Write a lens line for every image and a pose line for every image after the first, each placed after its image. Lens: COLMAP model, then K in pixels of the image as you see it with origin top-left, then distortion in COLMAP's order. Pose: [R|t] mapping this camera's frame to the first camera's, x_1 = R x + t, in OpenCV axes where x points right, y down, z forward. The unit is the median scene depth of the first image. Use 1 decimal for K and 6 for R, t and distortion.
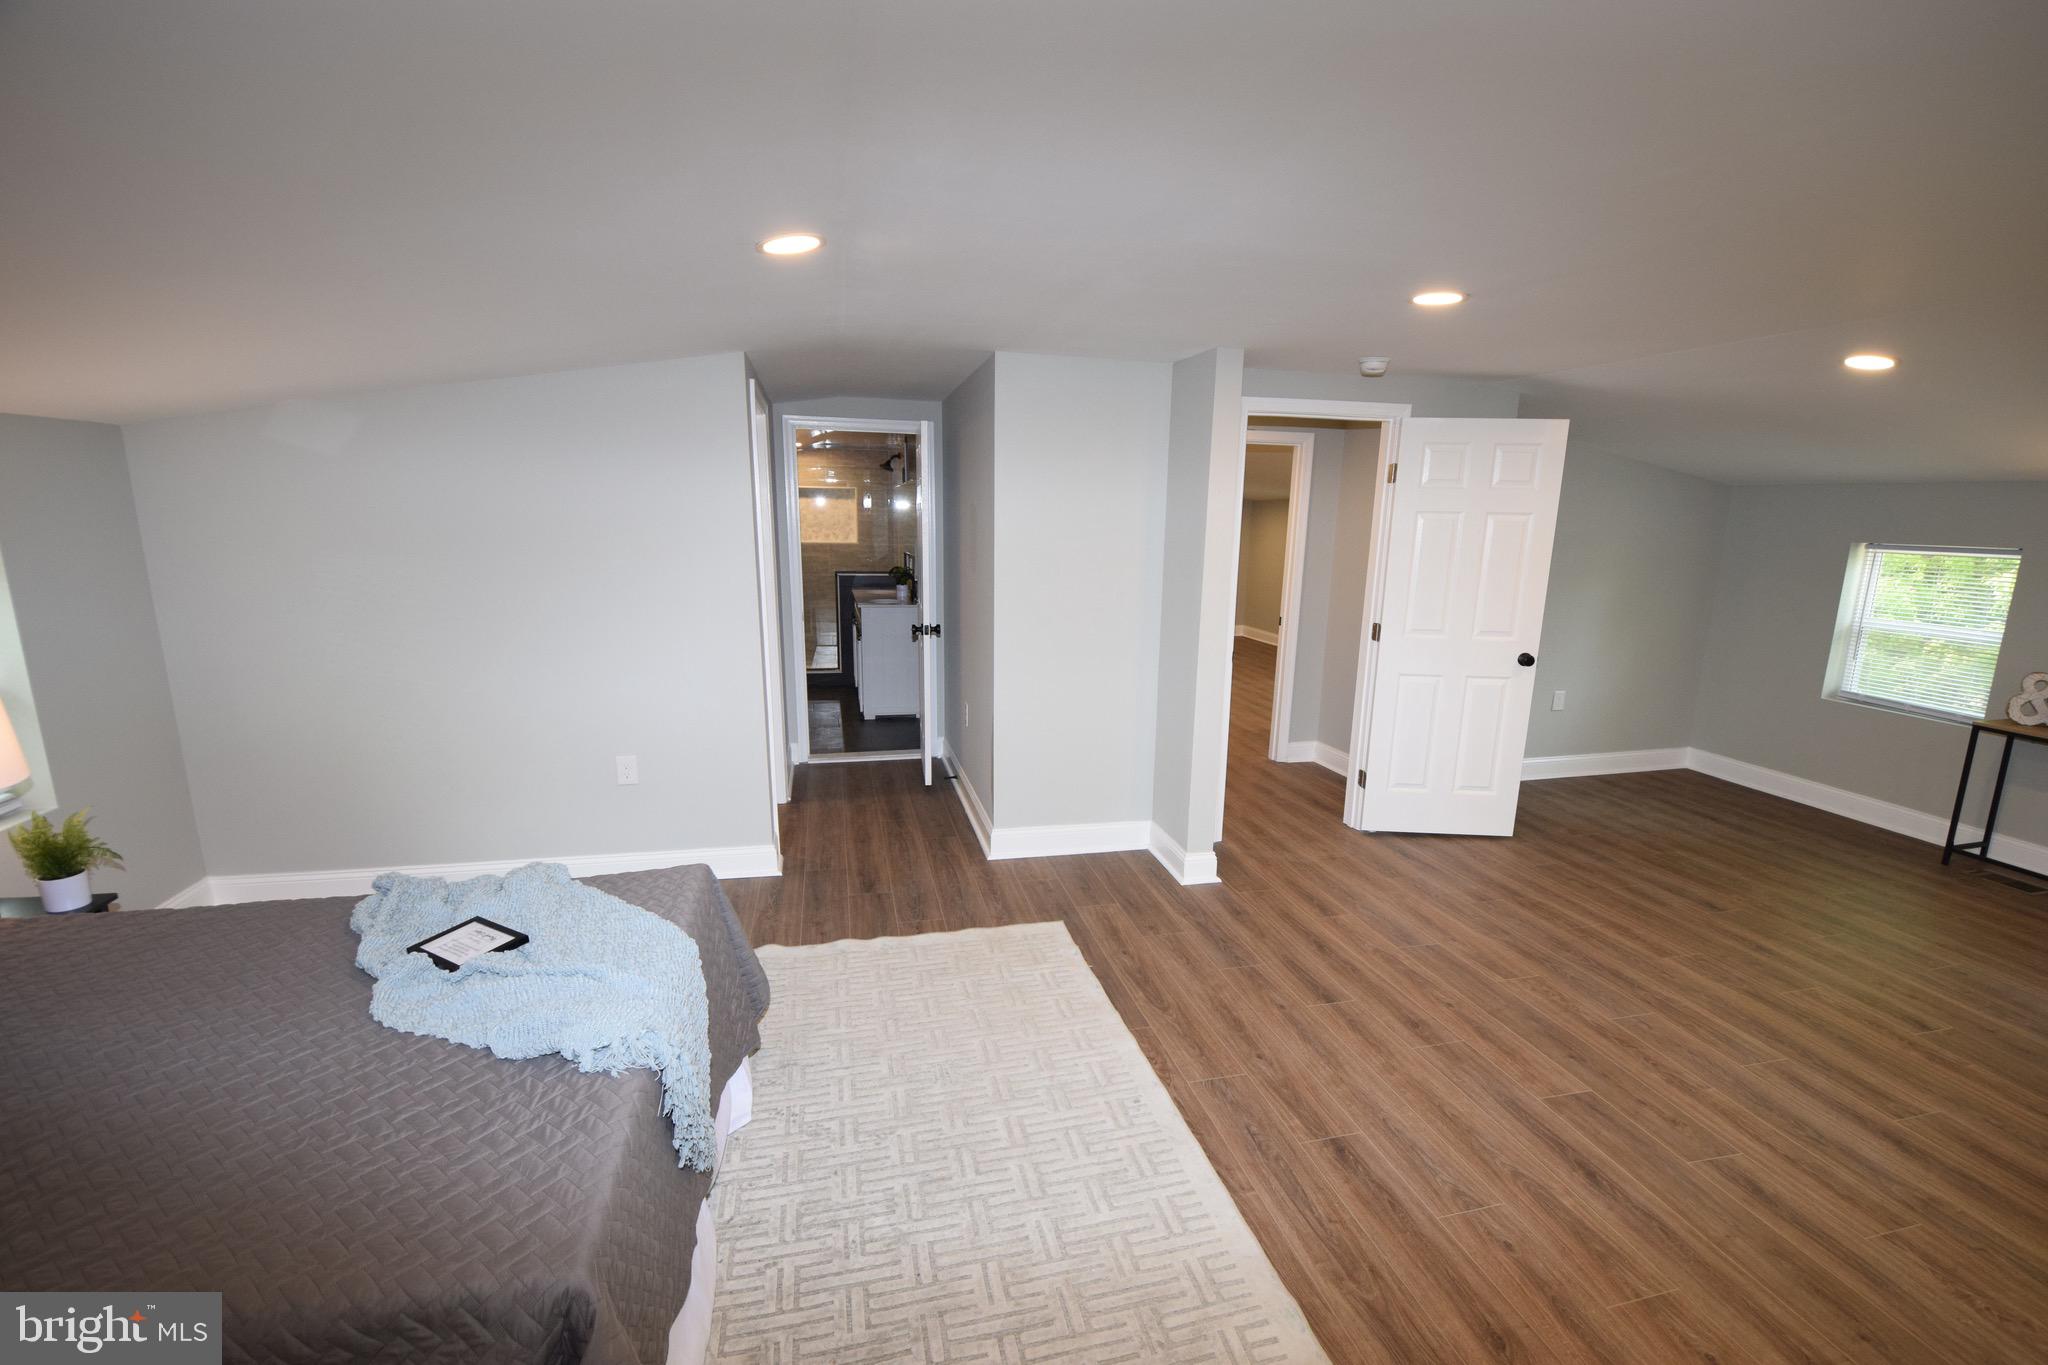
lens RADIAL K [[895.7, 0, 1028.4], [0, 895.7, 692.4], [0, 0, 1]] dist [-0.000468, -0.000286]
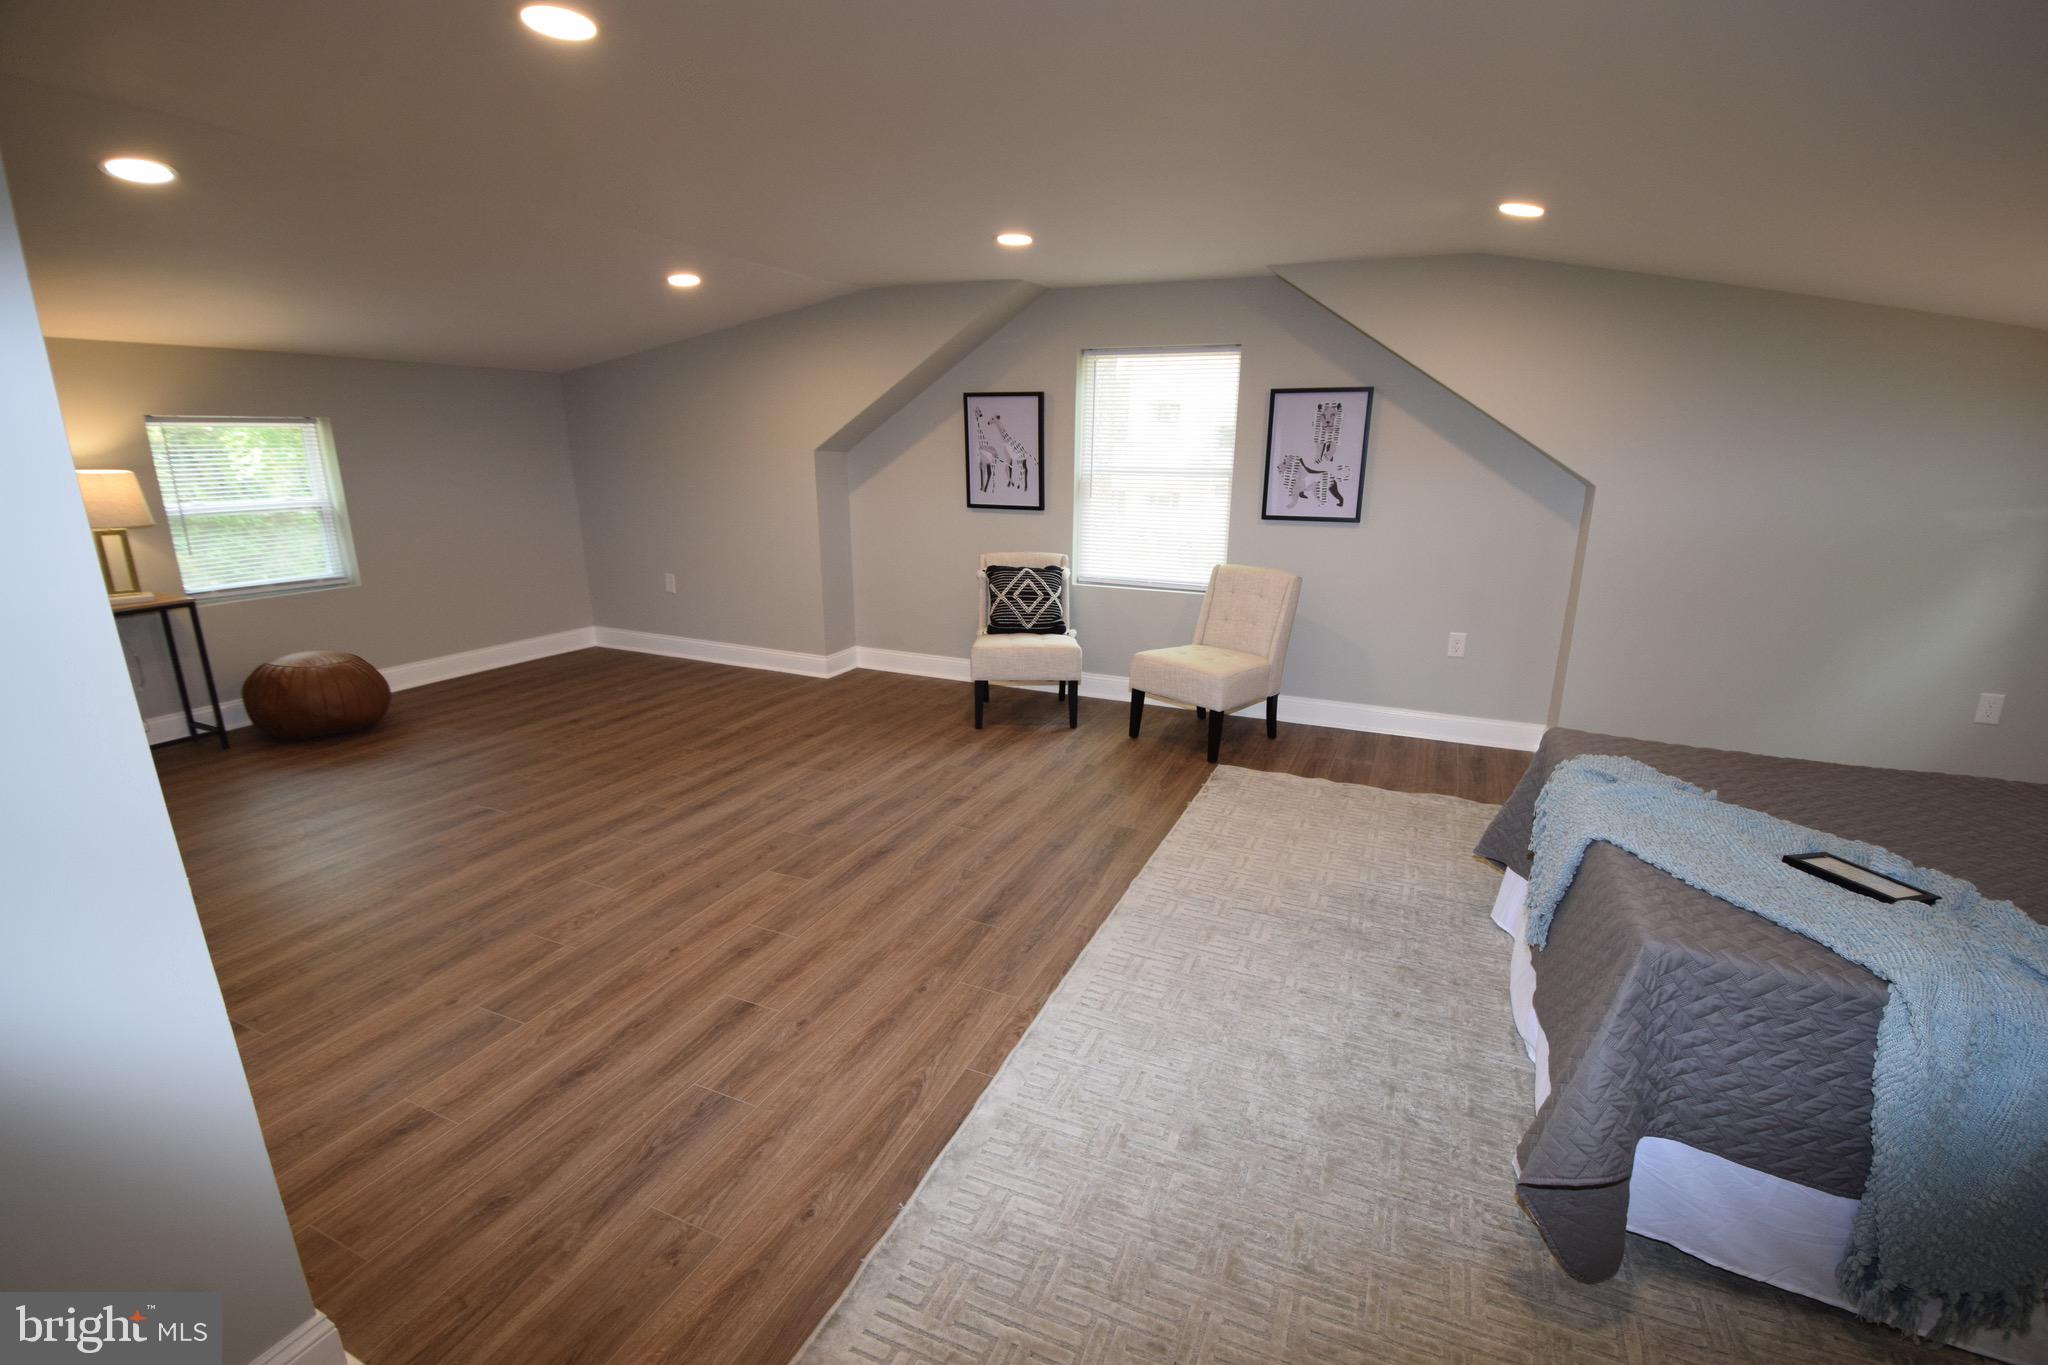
lens RADIAL K [[895.7, 0, 1029.2], [0, 895.7, 683.1], [0, 0, 1]] dist [-0.000468, -0.000286]
pose [[-0.797874, -0.183854, 0.574104, -0.282027], [0.085202, 0.908402, 0.409324, -0.233683], [-0.596773, 0.375503, -0.709126, 1.362571]]
